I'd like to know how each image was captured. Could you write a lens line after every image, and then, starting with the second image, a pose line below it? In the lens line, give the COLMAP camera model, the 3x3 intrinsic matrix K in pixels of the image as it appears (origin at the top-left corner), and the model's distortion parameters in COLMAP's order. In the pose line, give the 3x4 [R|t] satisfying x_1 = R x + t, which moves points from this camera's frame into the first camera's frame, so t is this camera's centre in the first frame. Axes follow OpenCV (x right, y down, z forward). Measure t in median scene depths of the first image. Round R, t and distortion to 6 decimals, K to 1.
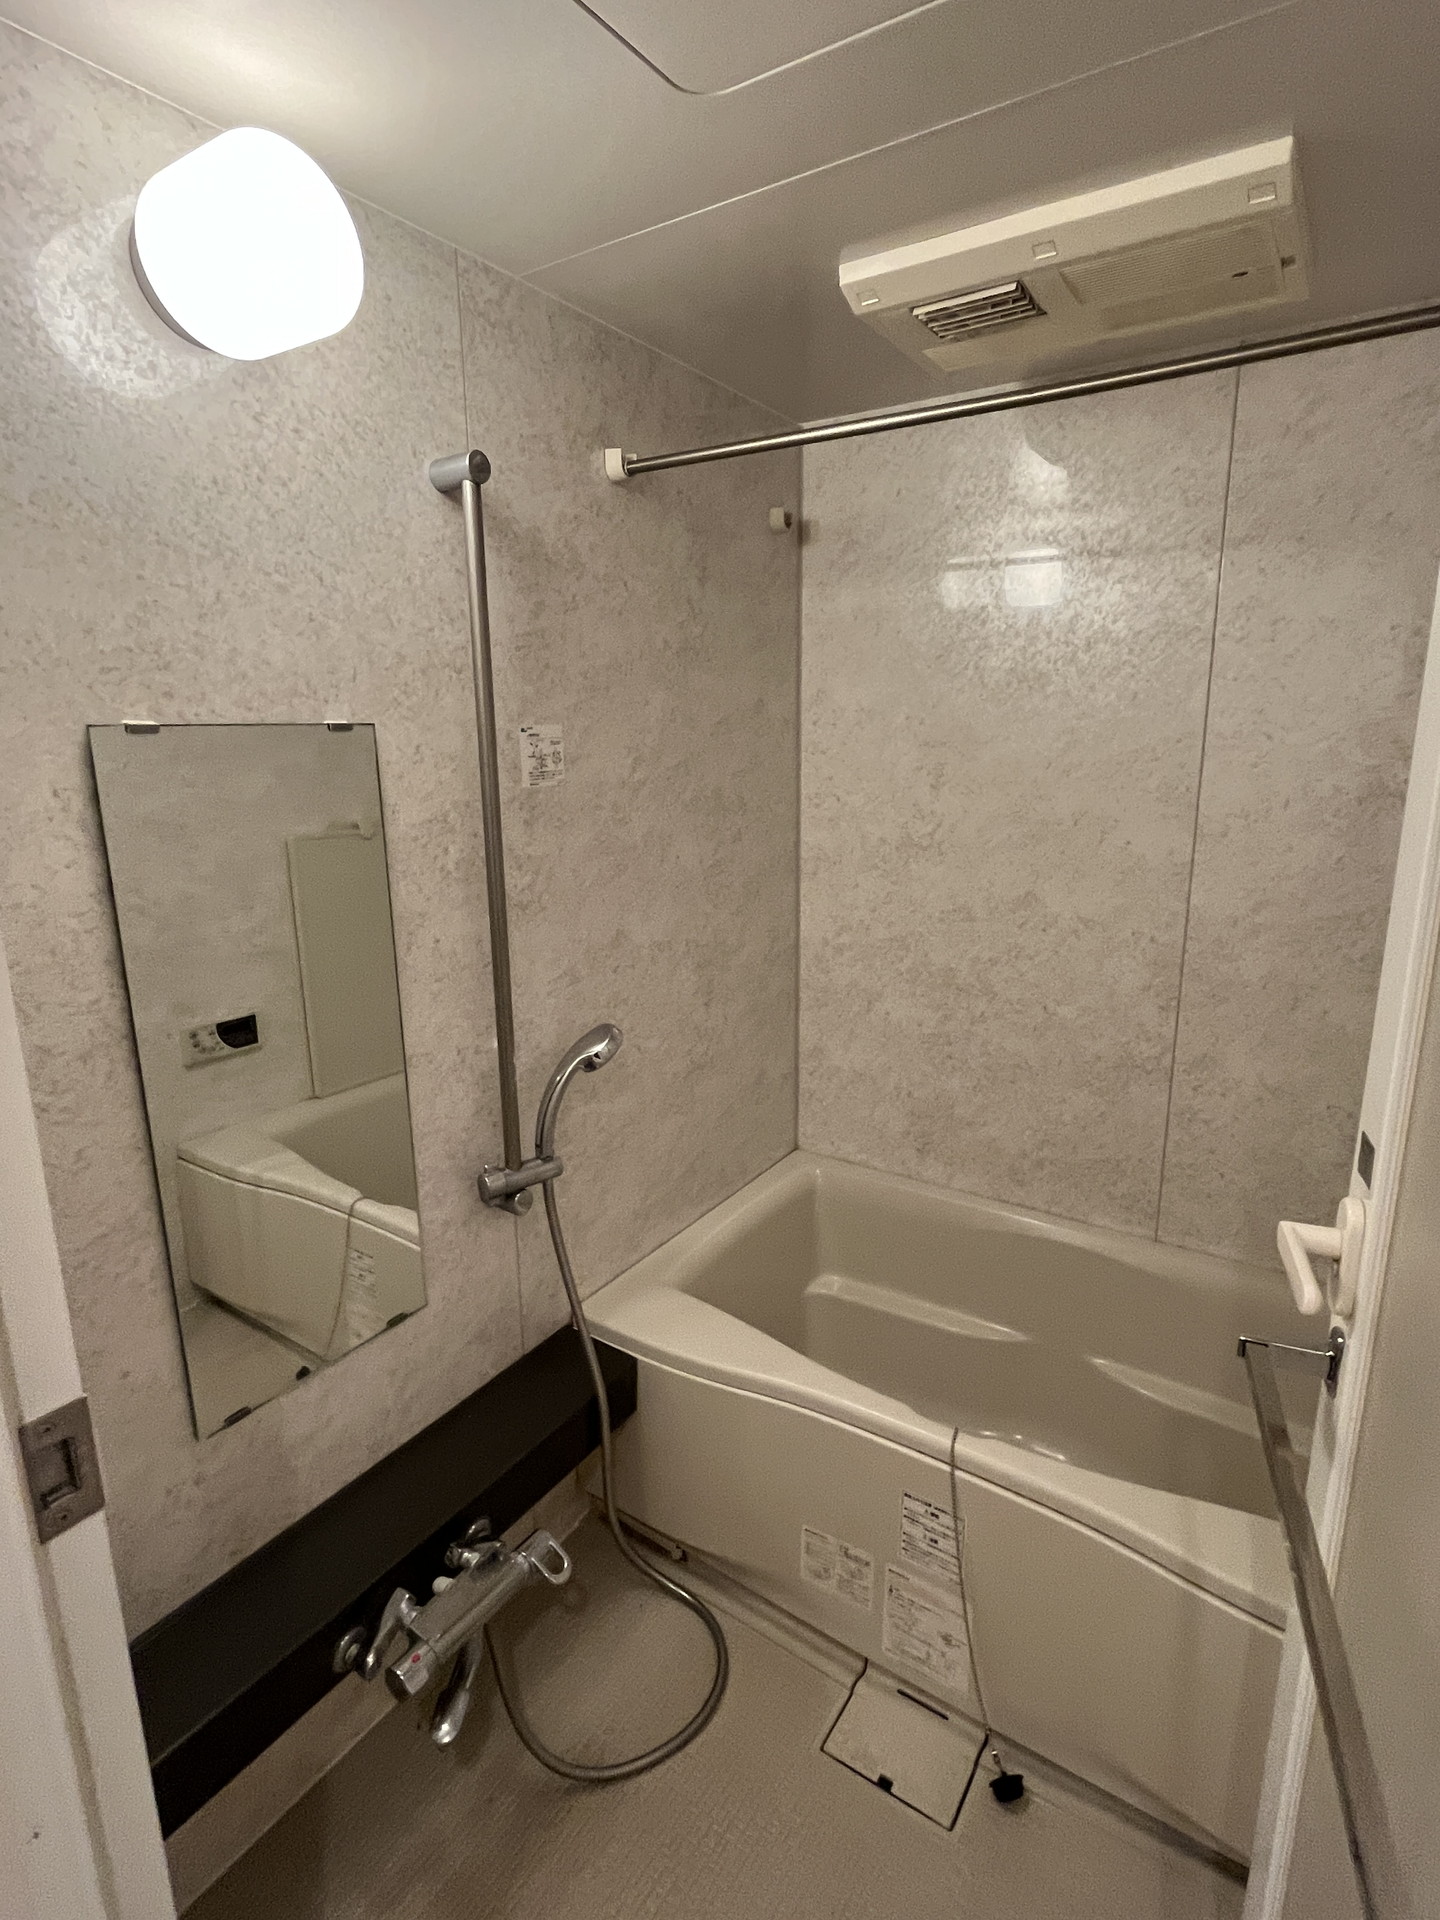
lens RADIAL K [[982.5, 0, 722.6], [0, 982.5, 958.0], [0, 0, 1]] dist [0.000240, 0.001521]
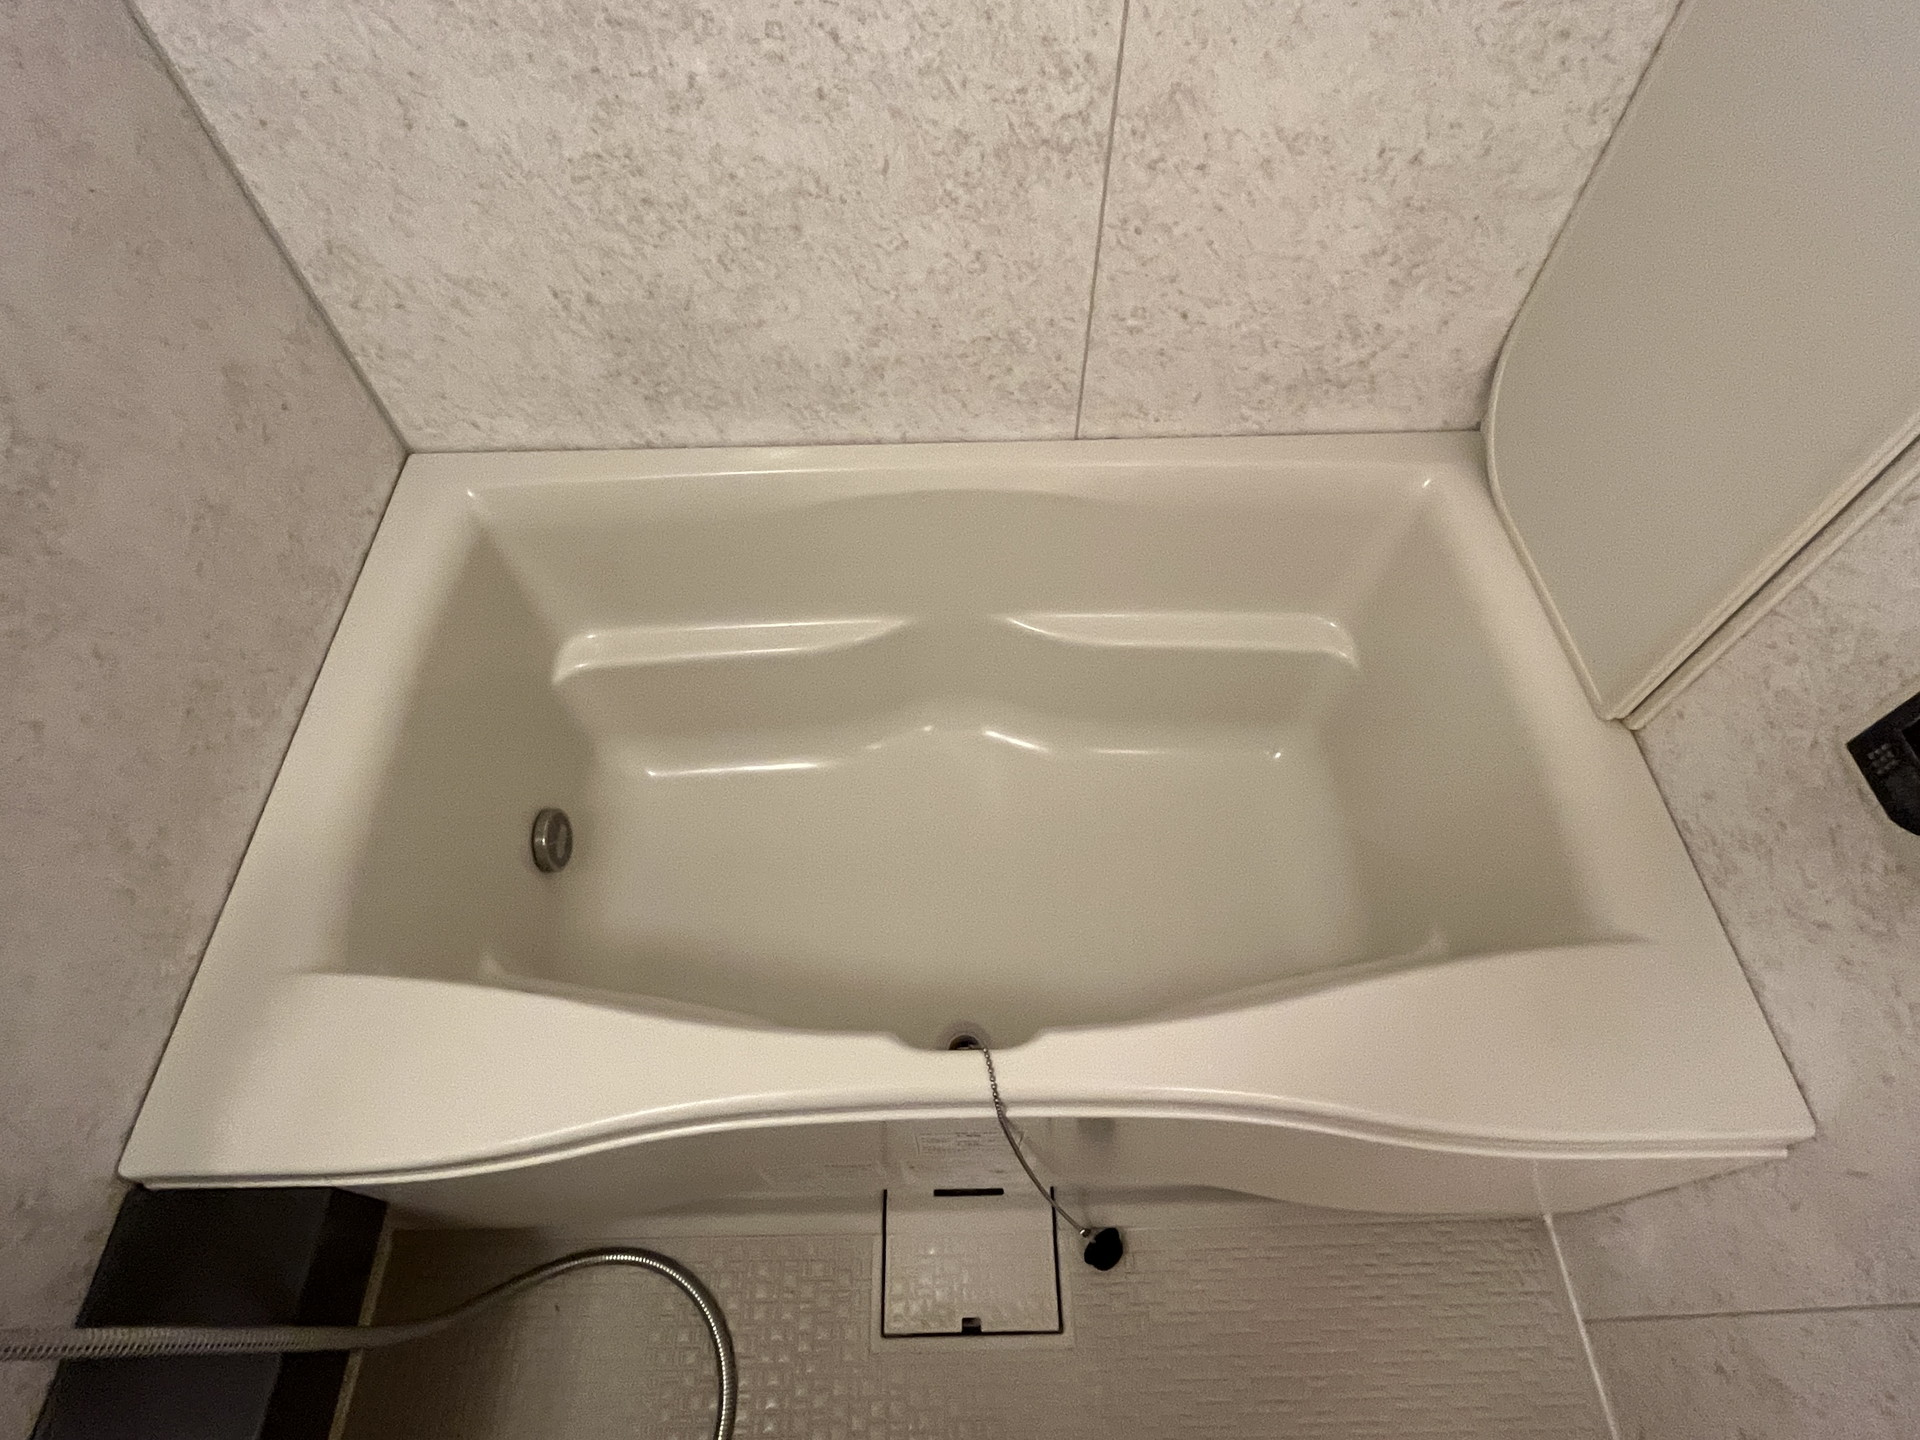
lens RADIAL K [[982.5, 0, 958.3], [0, 982.5, 713.8], [0, 0, 1]] dist [0.000240, 0.001521]
pose [[0.820477, -0.476700, 0.315556, 0.103400], [0.132872, 0.695879, 0.705760, -0.038075], [-0.556024, -0.537131, 0.634293, 0.561529]]
